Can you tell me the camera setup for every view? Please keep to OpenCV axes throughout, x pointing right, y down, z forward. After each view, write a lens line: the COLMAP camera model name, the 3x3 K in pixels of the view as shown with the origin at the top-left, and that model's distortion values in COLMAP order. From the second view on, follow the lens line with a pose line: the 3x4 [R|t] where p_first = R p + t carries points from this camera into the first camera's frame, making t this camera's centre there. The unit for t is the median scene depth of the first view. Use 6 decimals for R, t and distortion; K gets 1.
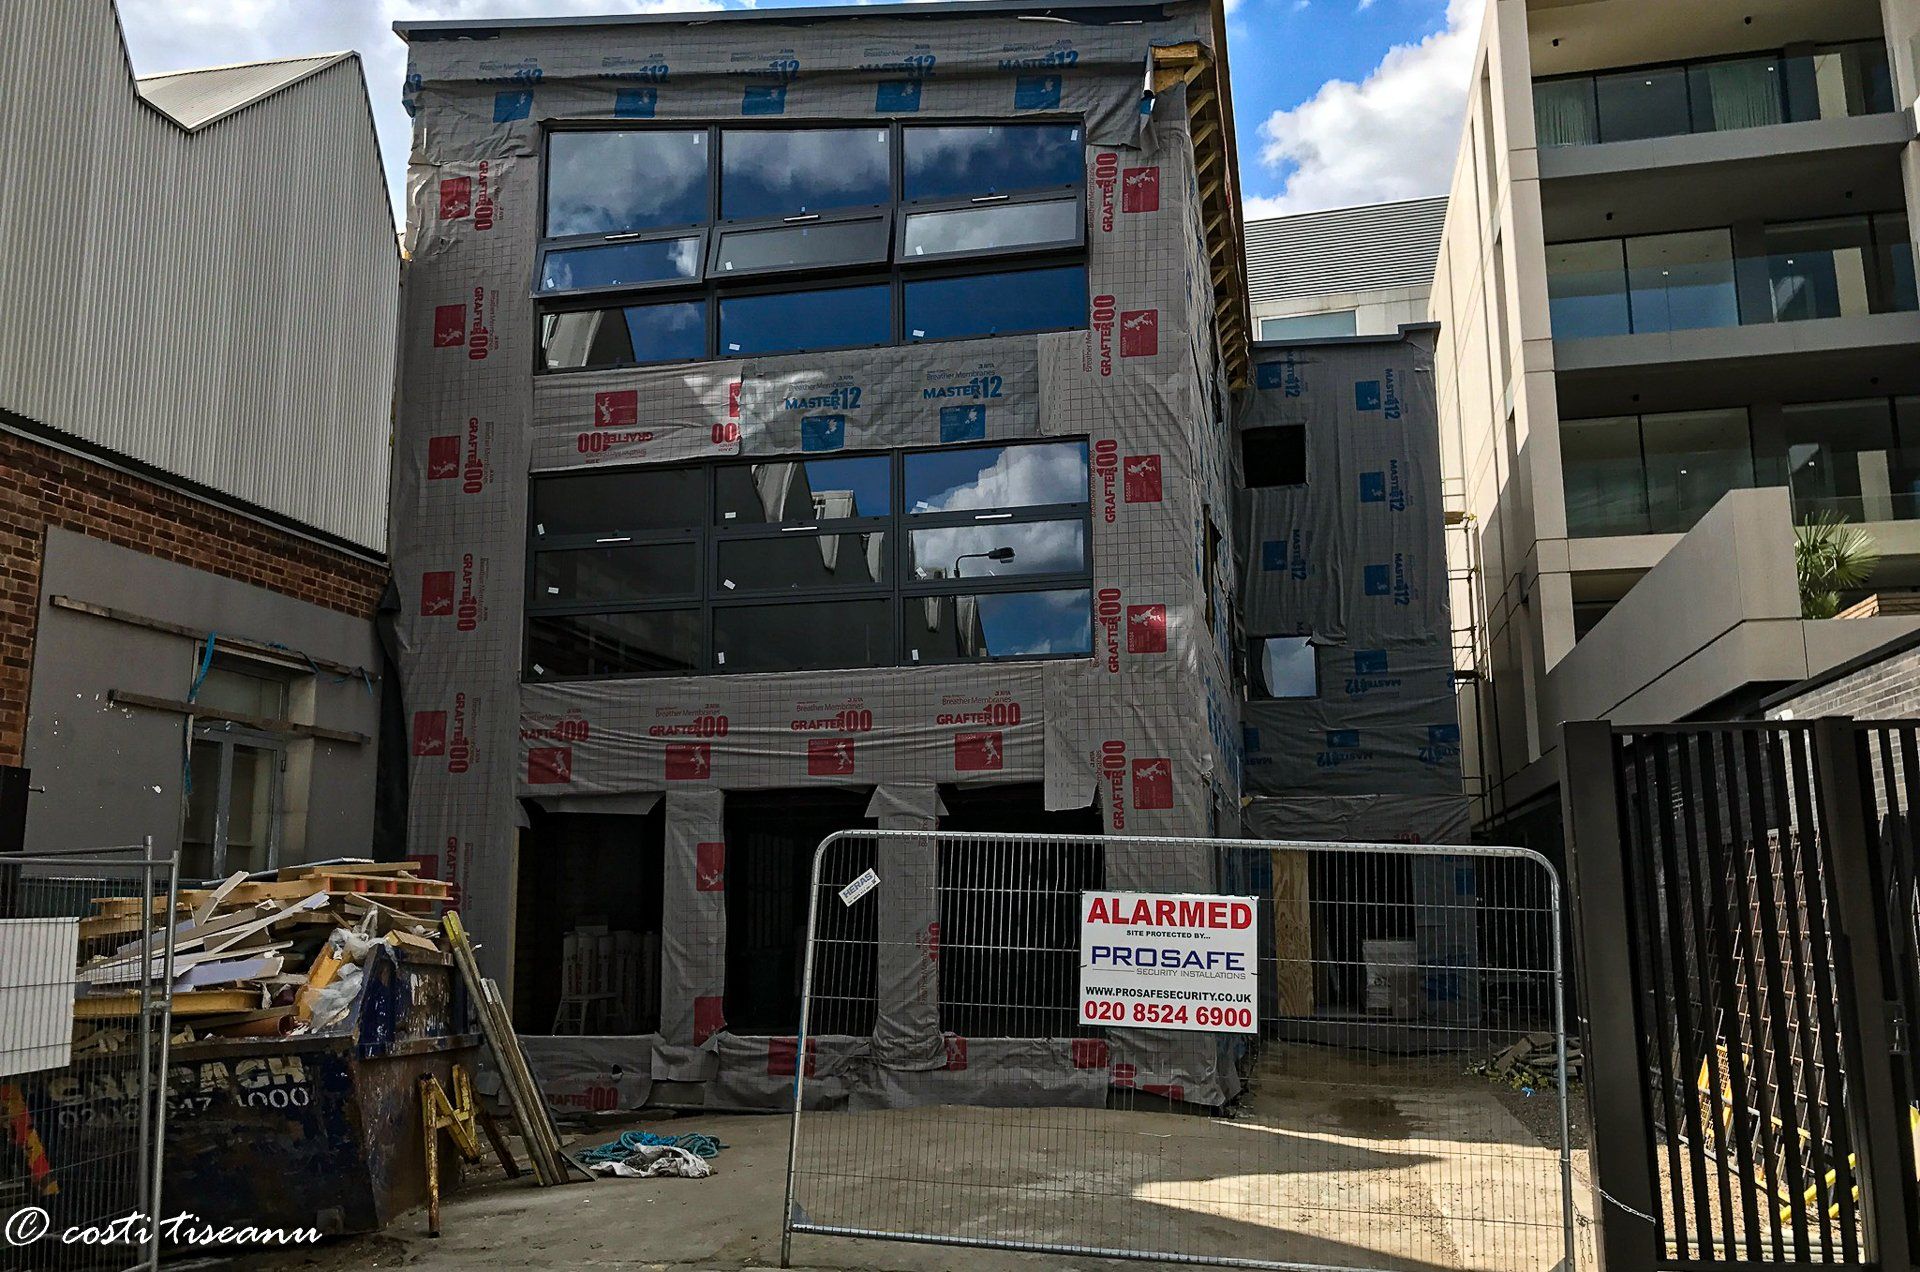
lens RADIAL K [[1703.5, 0, 960.0], [0, 1703.5, 636.0], [0, 0, 1]] dist [-0.109422, 0.064344]
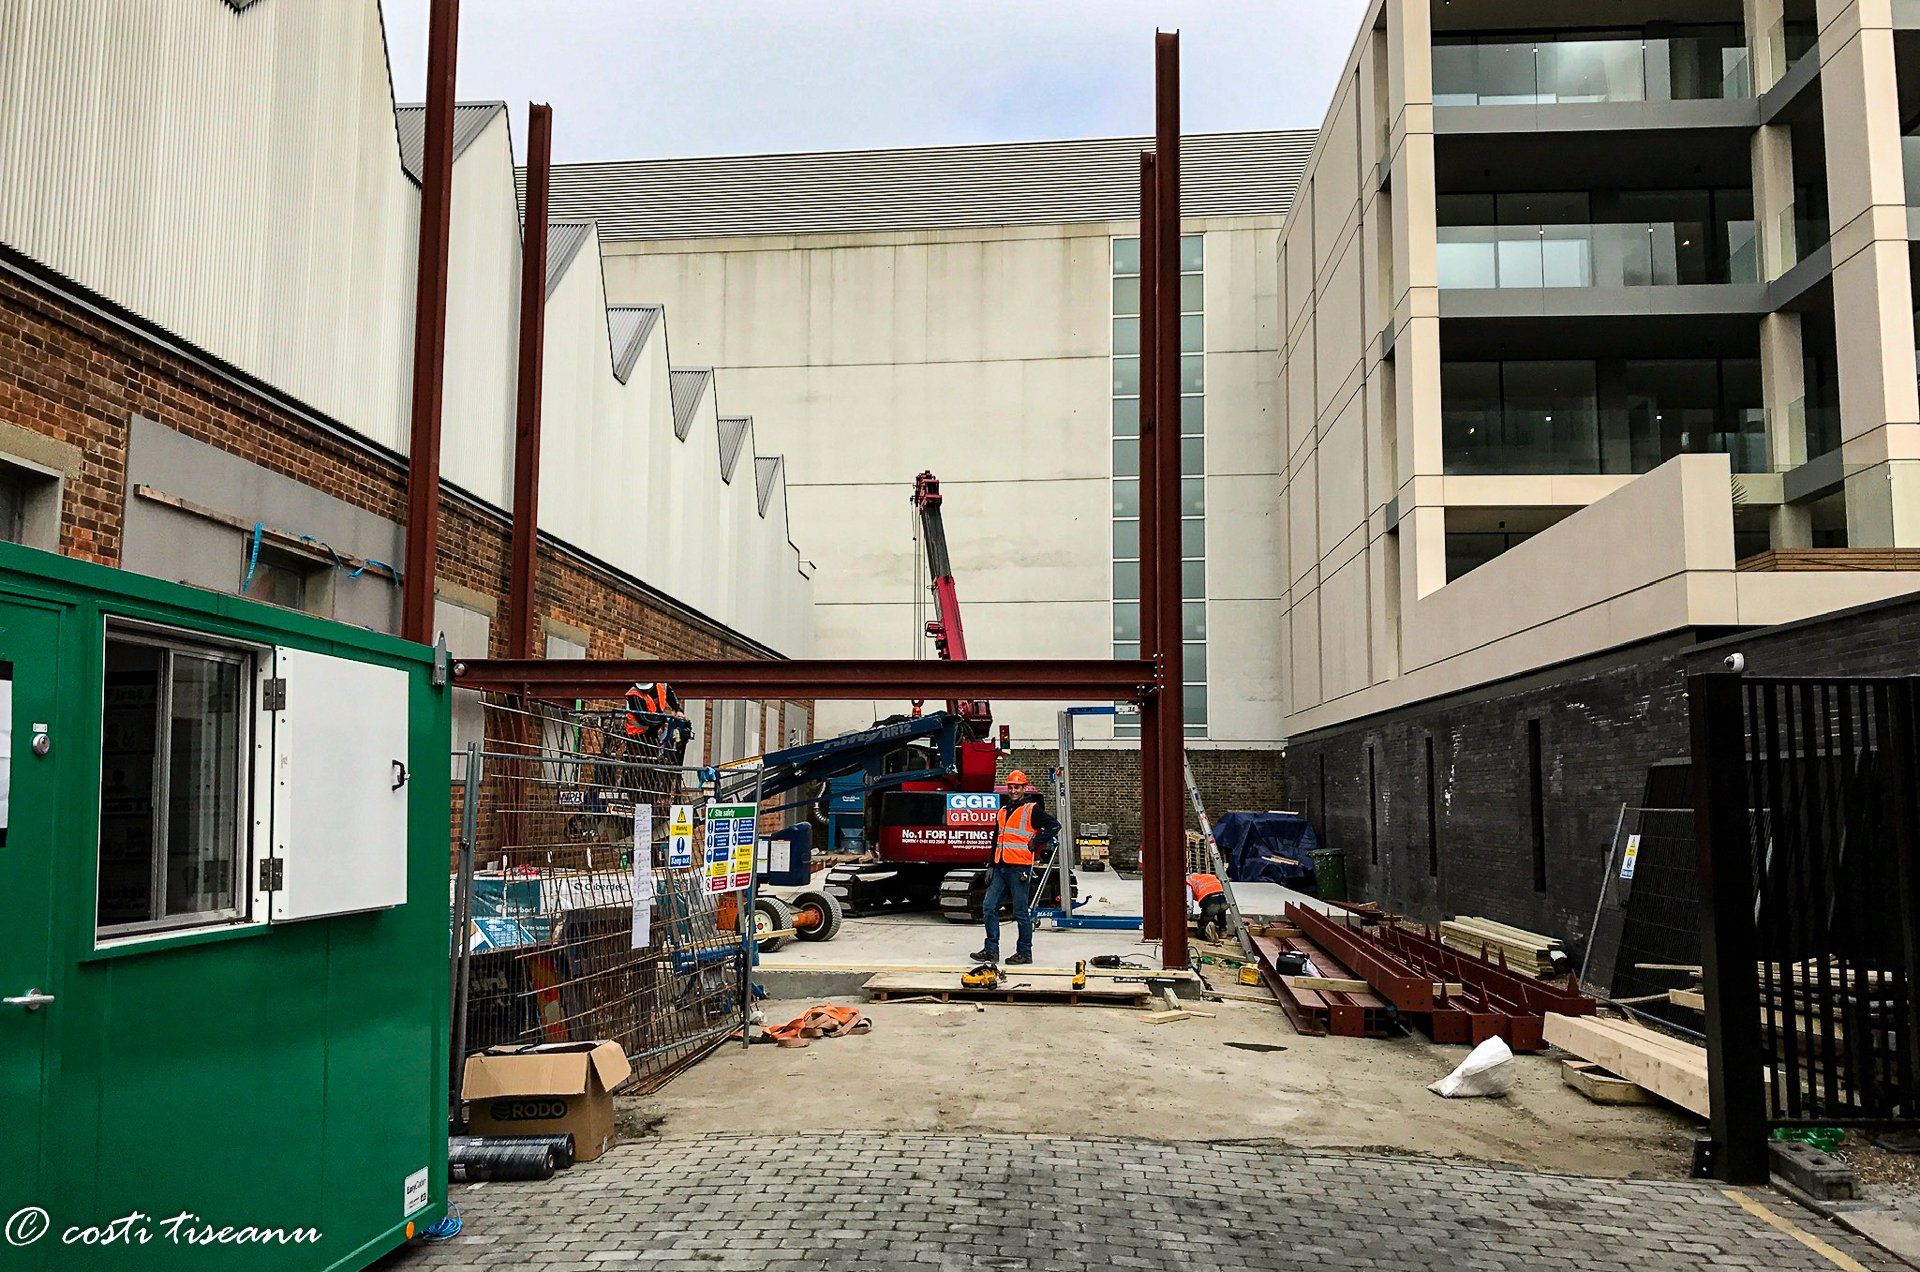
lens RADIAL K [[1703.5, 0, 960.0], [0, 1703.5, 636.0], [0, 0, 1]] dist [-0.109422, 0.064344]
pose [[0.988869, 0.032862, 0.145117, -0.179890], [-0.041783, 0.997391, 0.058859, -0.011916], [-0.142804, -0.064267, 0.987662, -0.051760]]
